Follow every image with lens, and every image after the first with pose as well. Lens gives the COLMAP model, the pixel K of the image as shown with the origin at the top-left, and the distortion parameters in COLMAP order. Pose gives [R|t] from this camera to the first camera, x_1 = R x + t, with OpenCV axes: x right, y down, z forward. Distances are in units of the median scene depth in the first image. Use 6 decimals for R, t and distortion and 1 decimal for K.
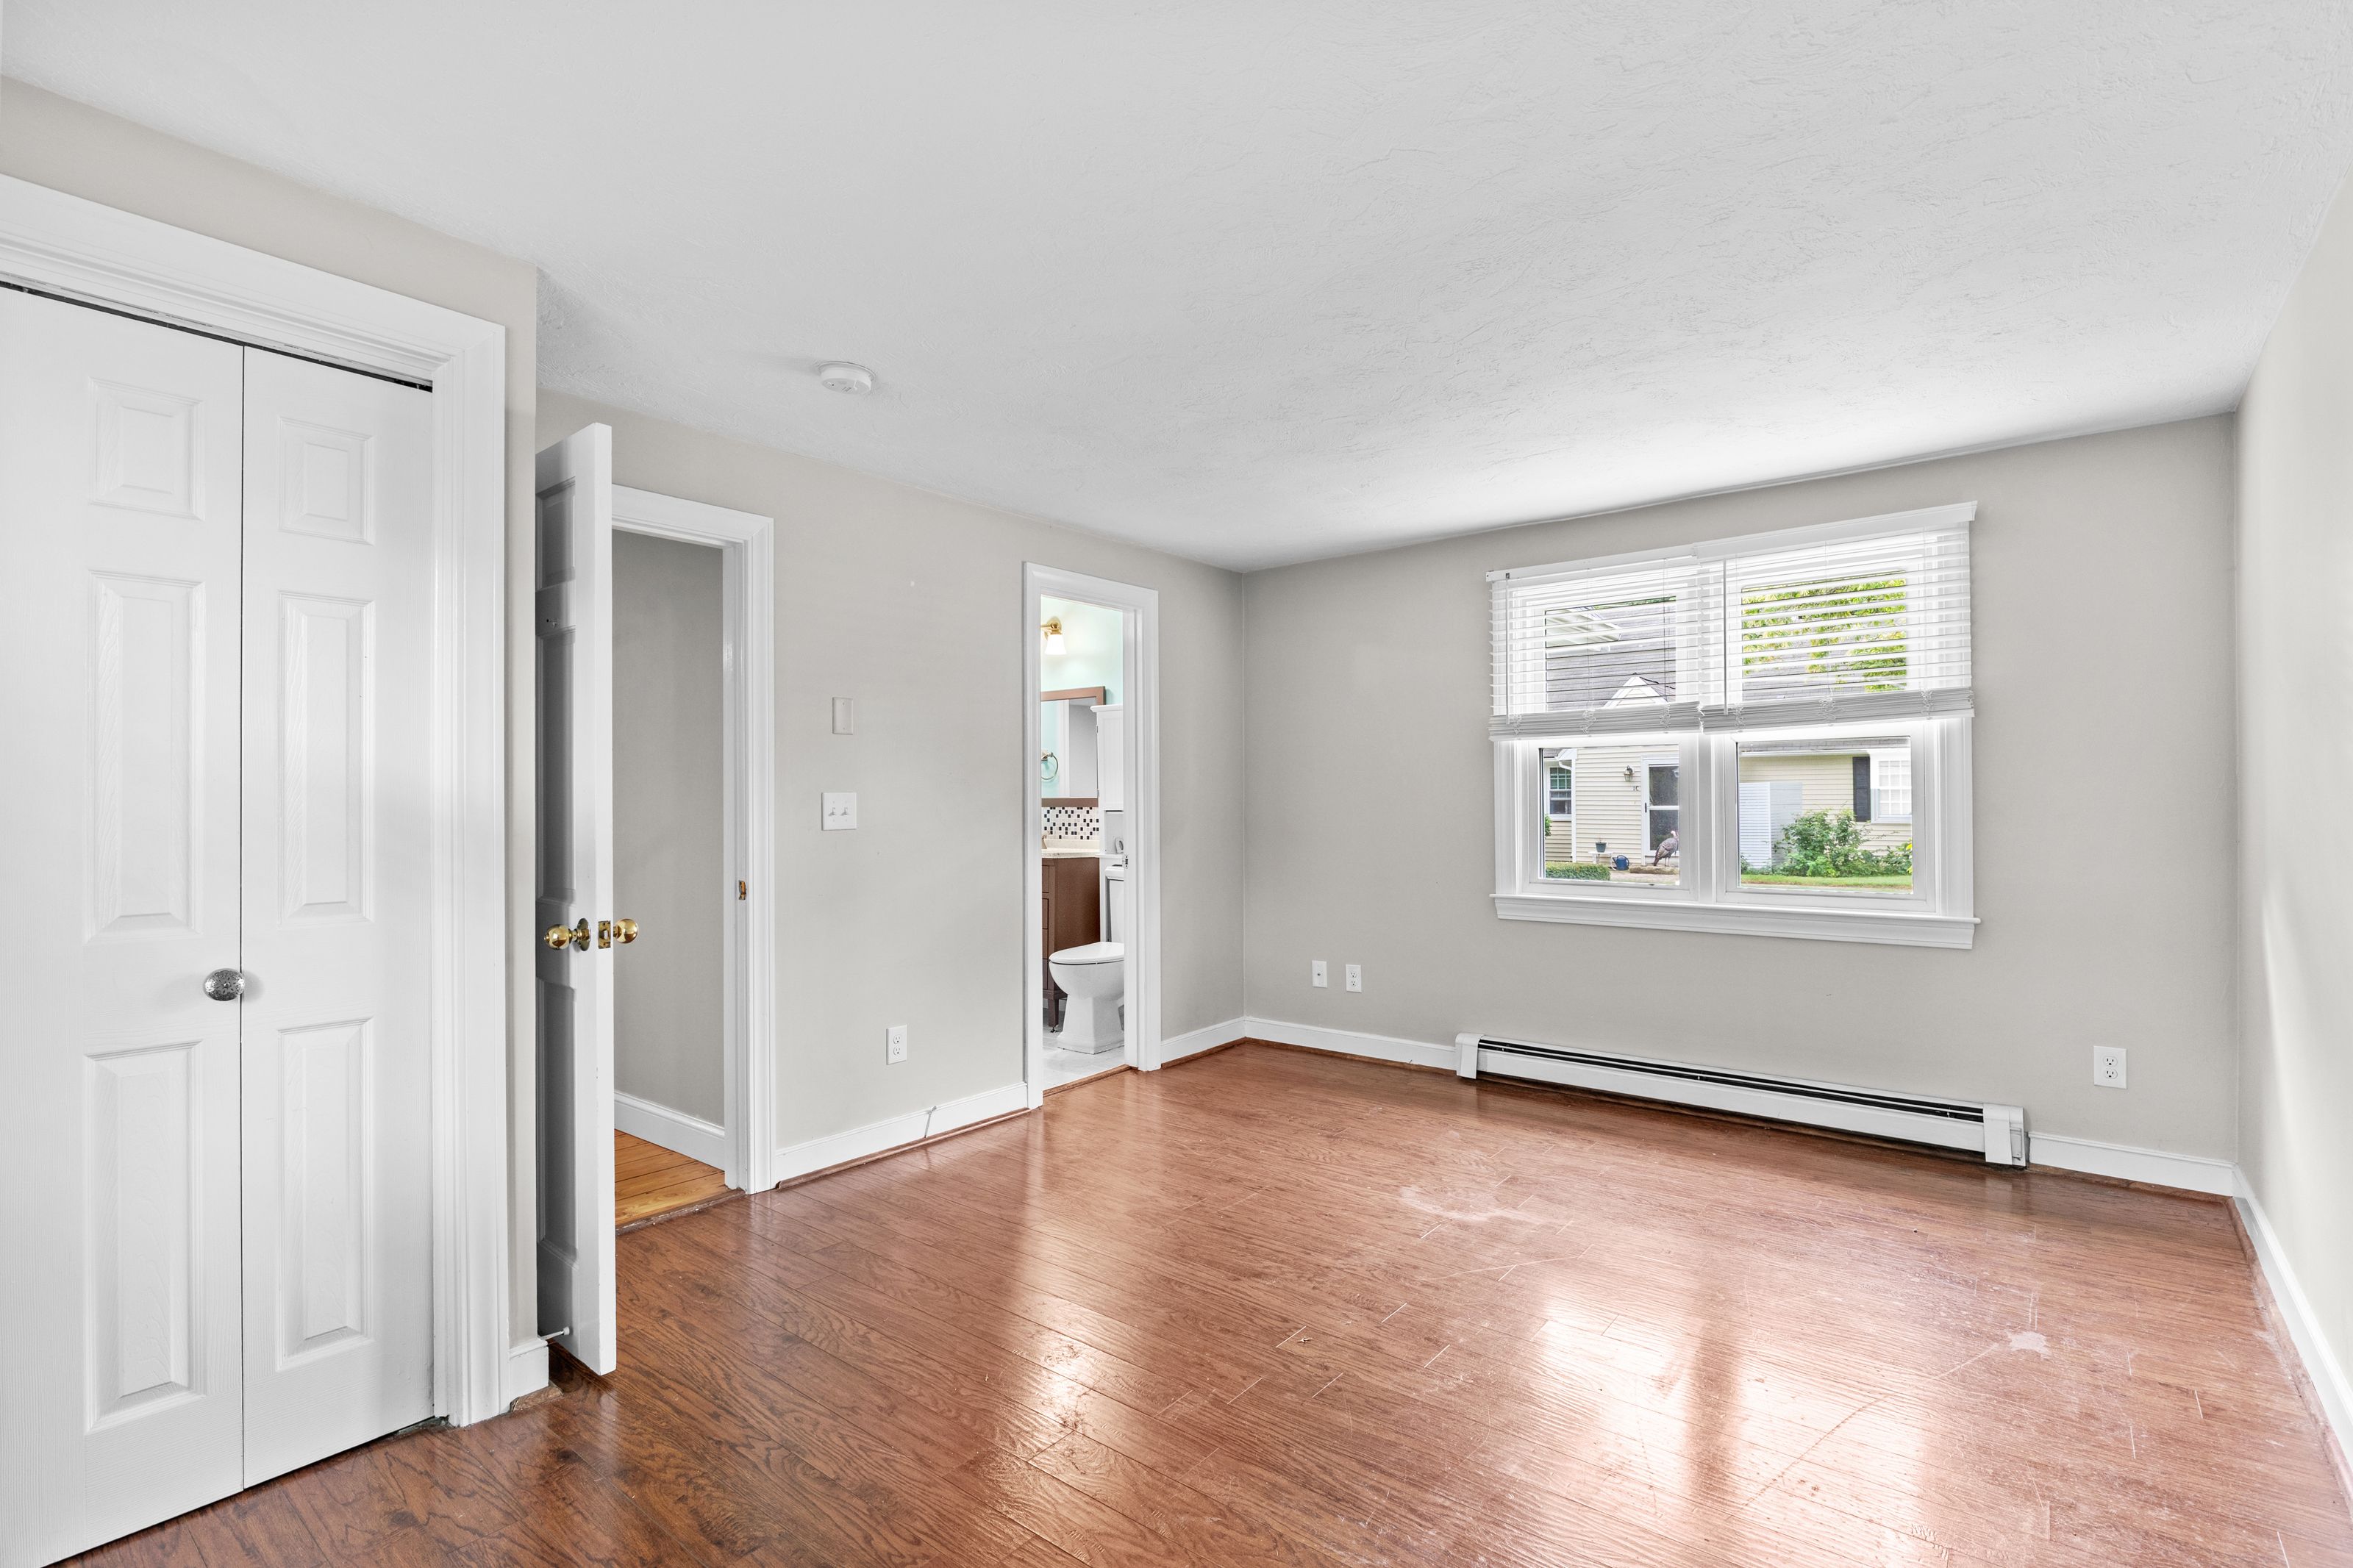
lens RADIAL K [[1056.6, 0, 1205.4], [0, 1056.6, 781.5], [0, 0, 1]] dist [0.006870, -0.001150]
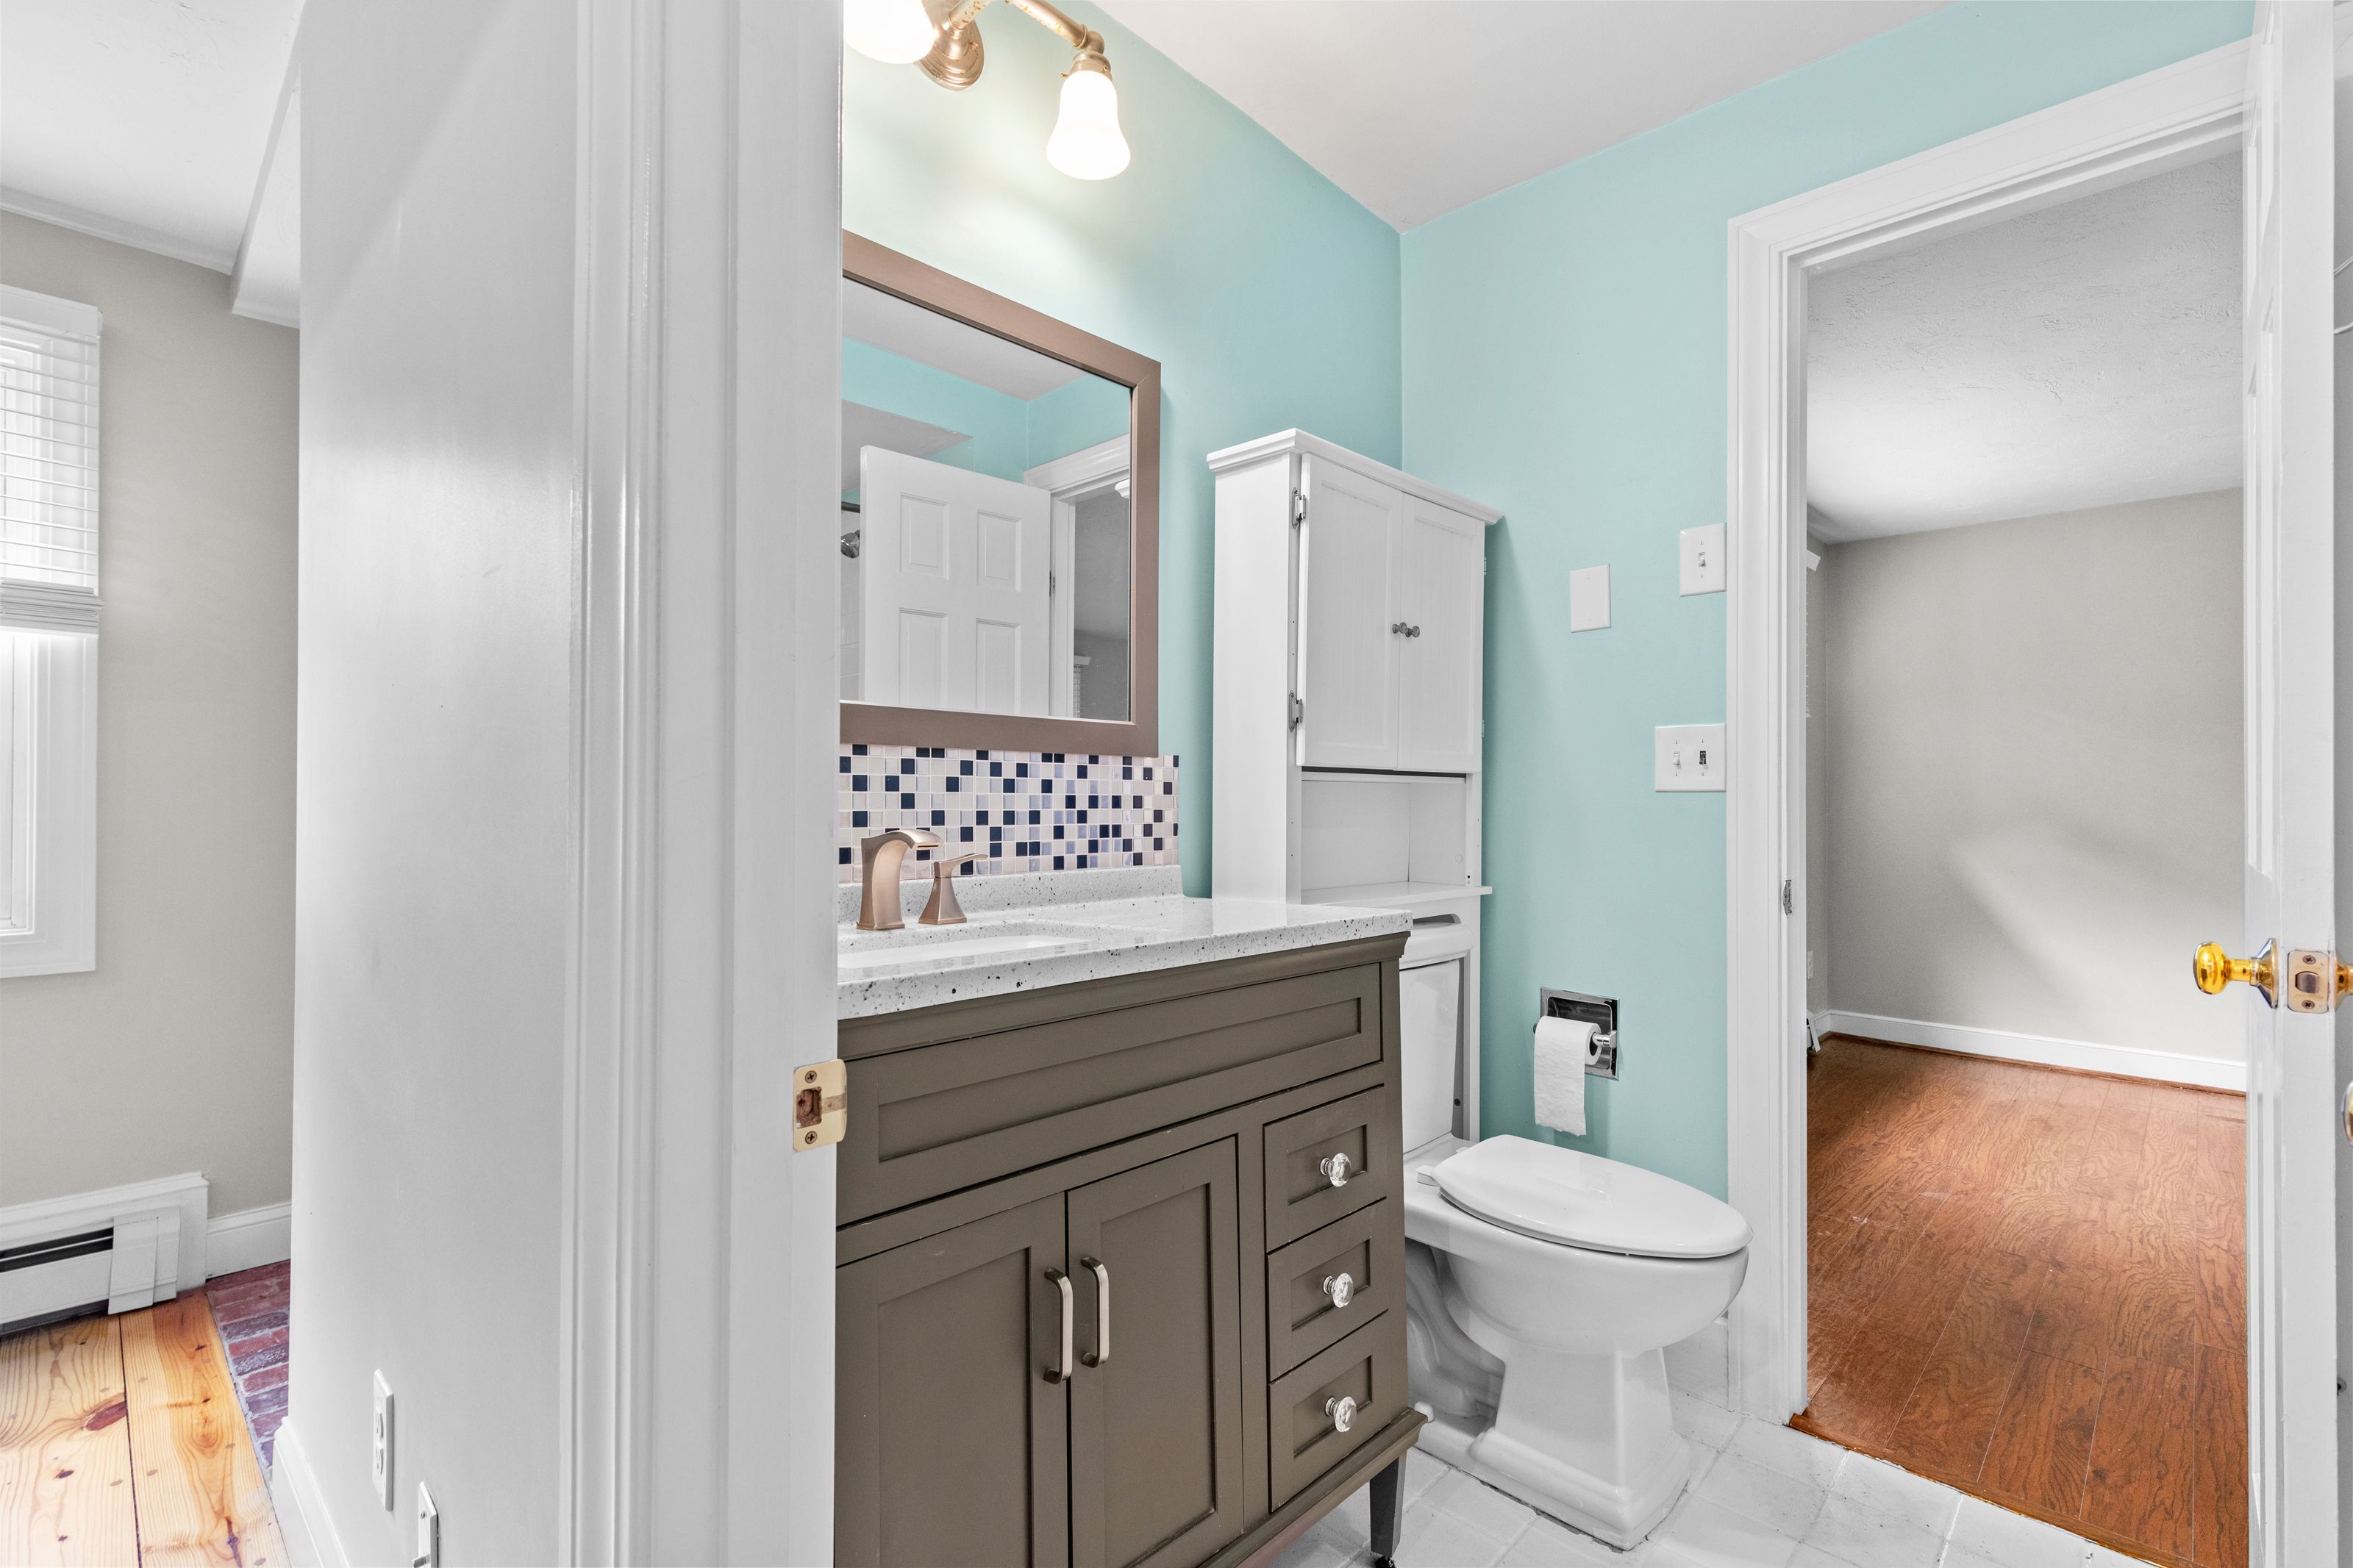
lens RADIAL K [[1056.6, 0, 1136.3], [0, 1056.6, 785.0], [0, 0, 1]] dist [0.006870, -0.001150]
pose [[0.111270, 0.021954, 0.993548, -0.595162], [-0.027043, 0.999453, -0.019056, 0.056446], [-0.993422, -0.024748, 0.111803, 1.440501]]
